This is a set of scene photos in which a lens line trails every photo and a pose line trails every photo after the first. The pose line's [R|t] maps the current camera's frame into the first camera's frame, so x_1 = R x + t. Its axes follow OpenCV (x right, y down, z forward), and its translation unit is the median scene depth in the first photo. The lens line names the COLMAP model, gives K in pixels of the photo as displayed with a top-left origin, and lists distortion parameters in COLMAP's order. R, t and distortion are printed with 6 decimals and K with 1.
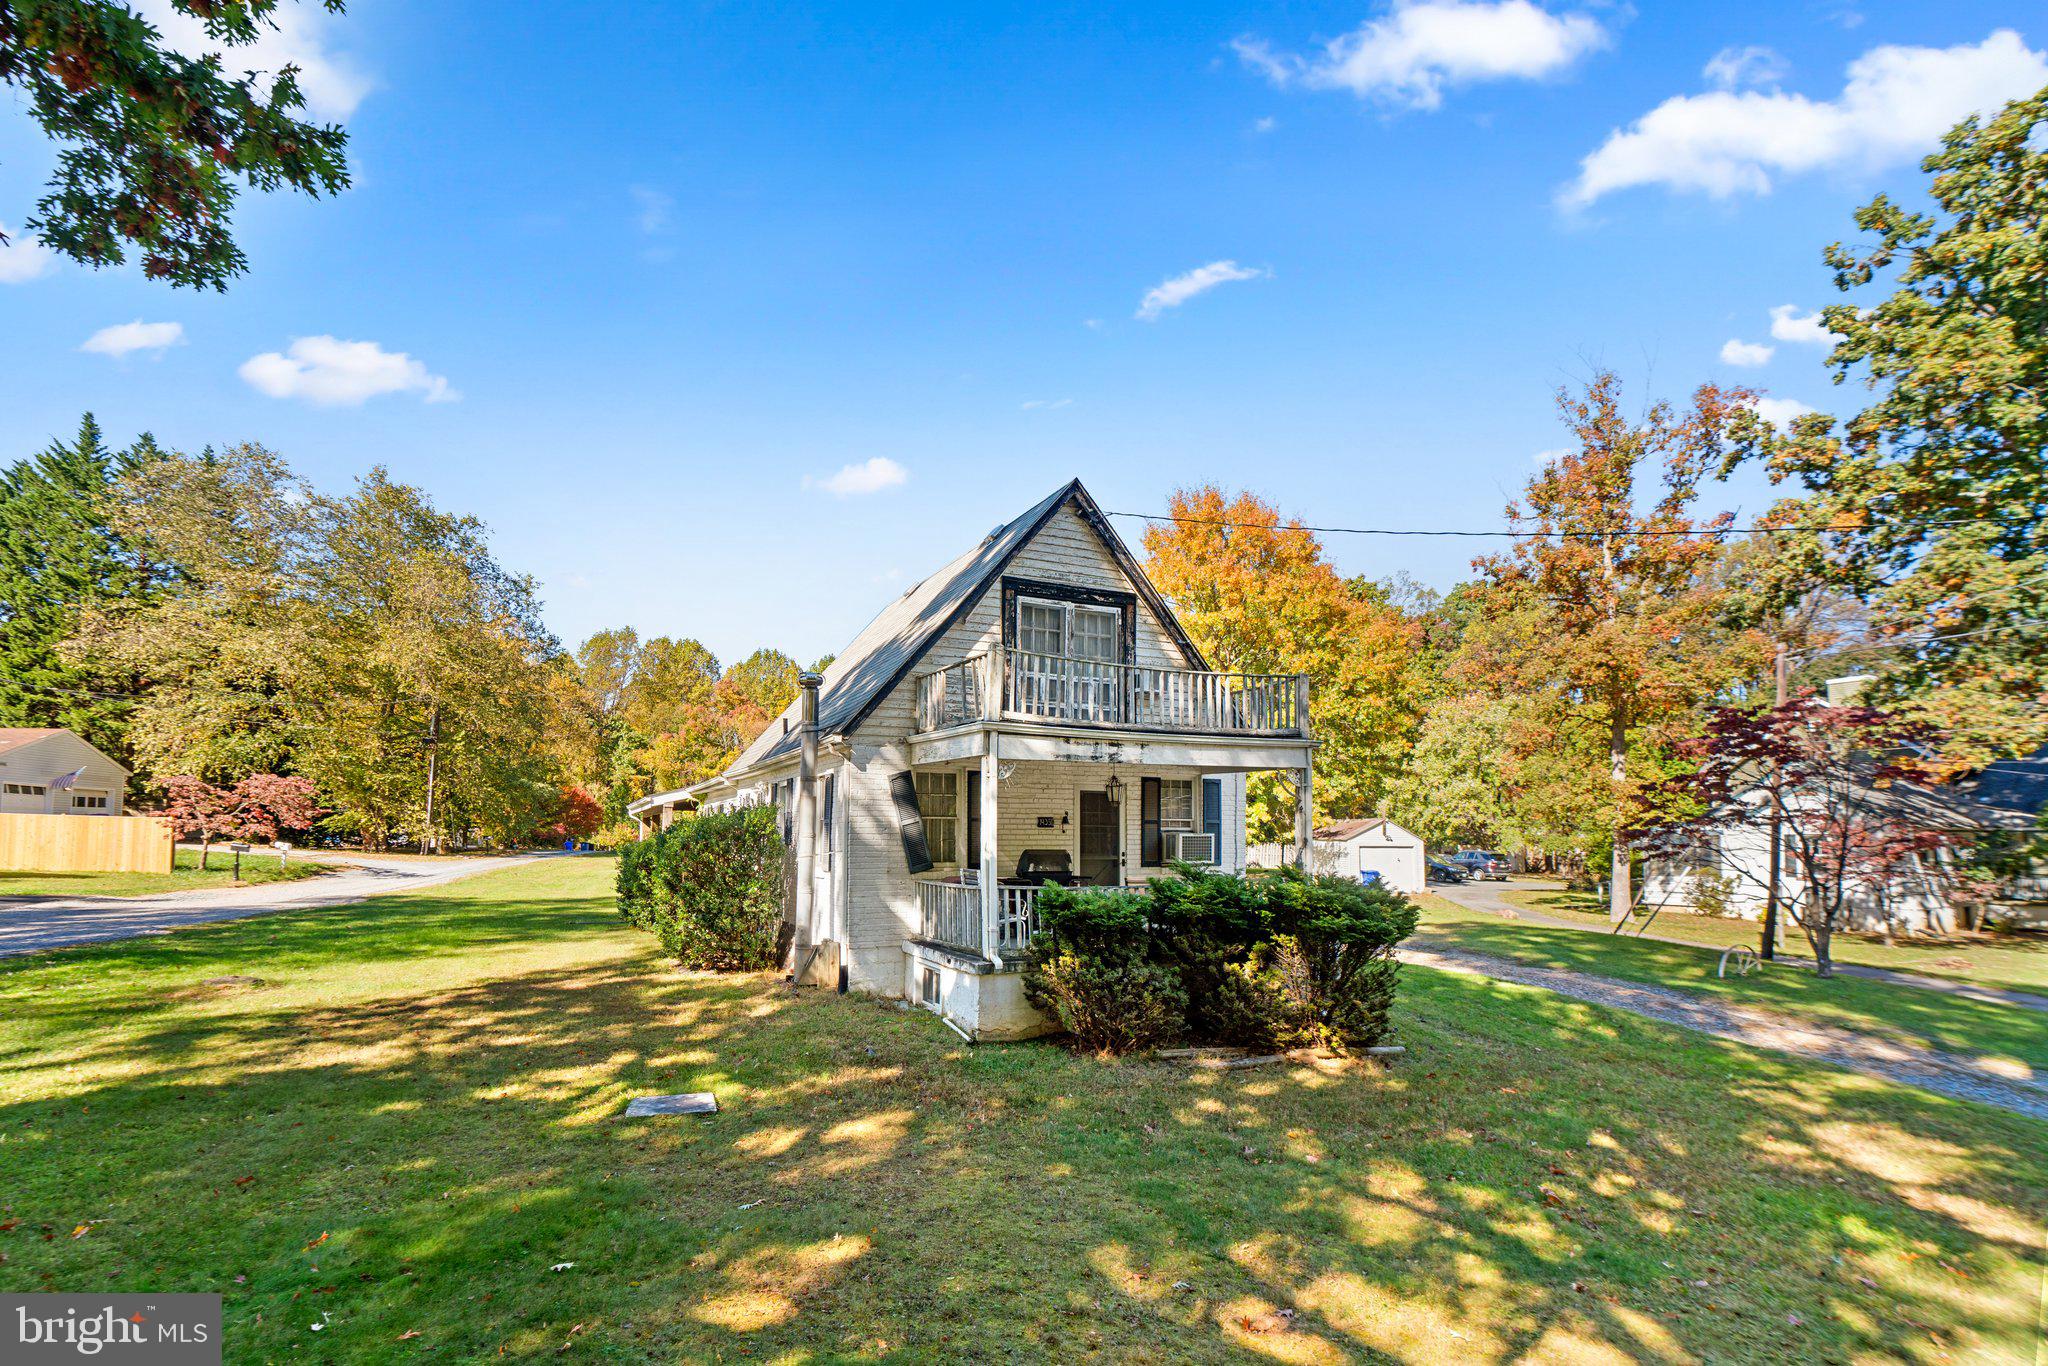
lens RADIAL K [[917.2, 0, 1044.1], [0, 917.2, 791.6], [0, 0, 1]] dist [-0.015621, 0.007405]
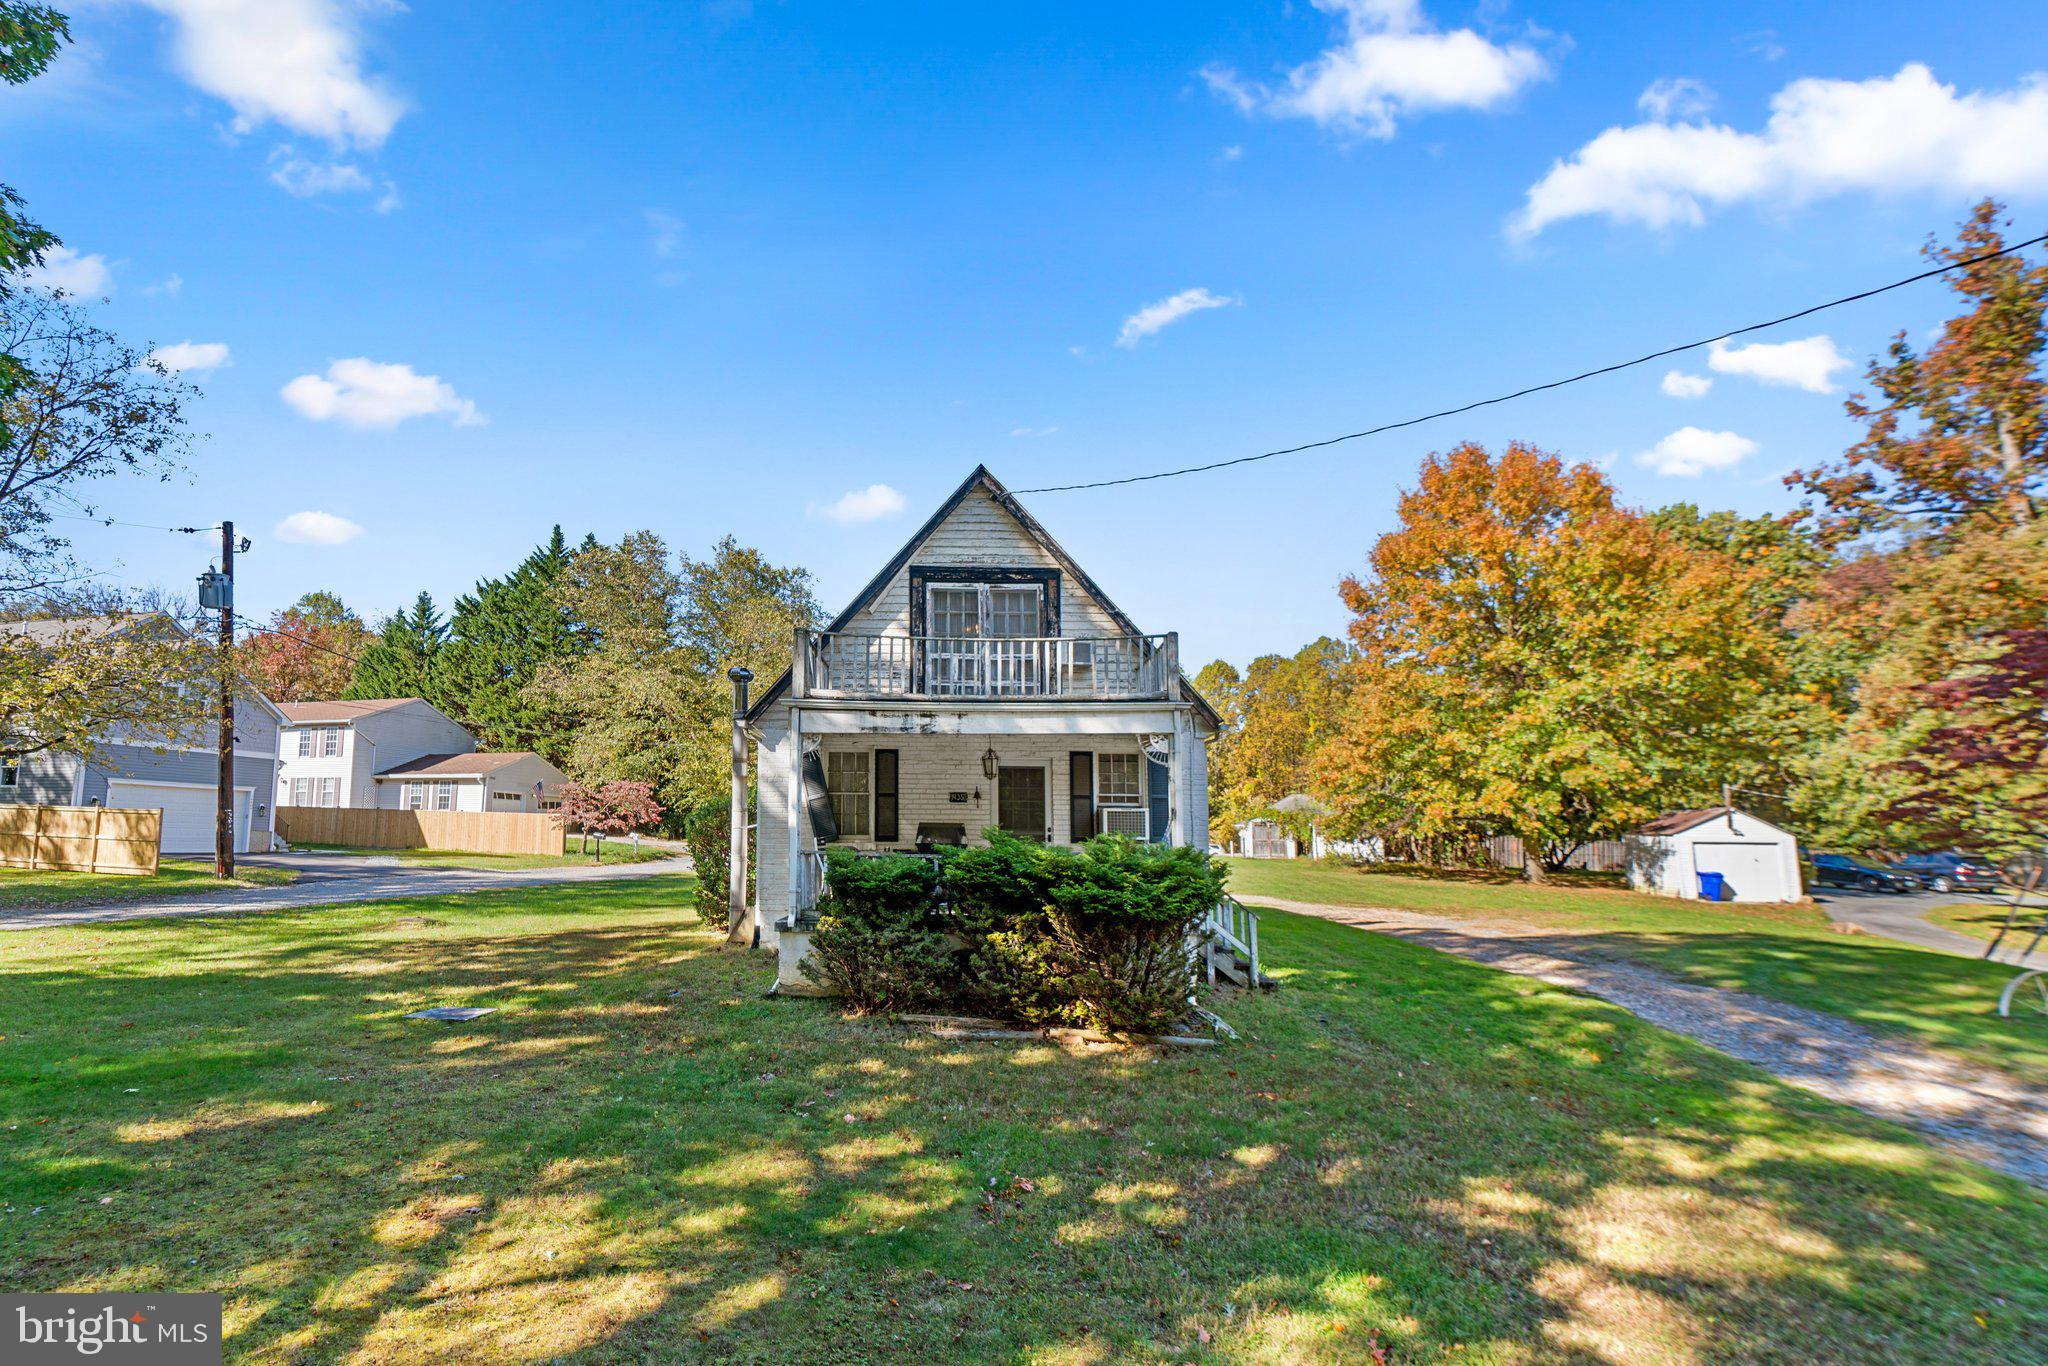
lens RADIAL K [[917.2, 0, 1057.3], [0, 917.2, 746.5], [0, 0, 1]] dist [-0.015621, 0.007405]
pose [[0.917833, -0.037940, -0.395149, 0.508135], [0.016922, 0.998257, -0.056541, 0.036033], [0.396606, 0.045209, 0.916875, 0.097608]]
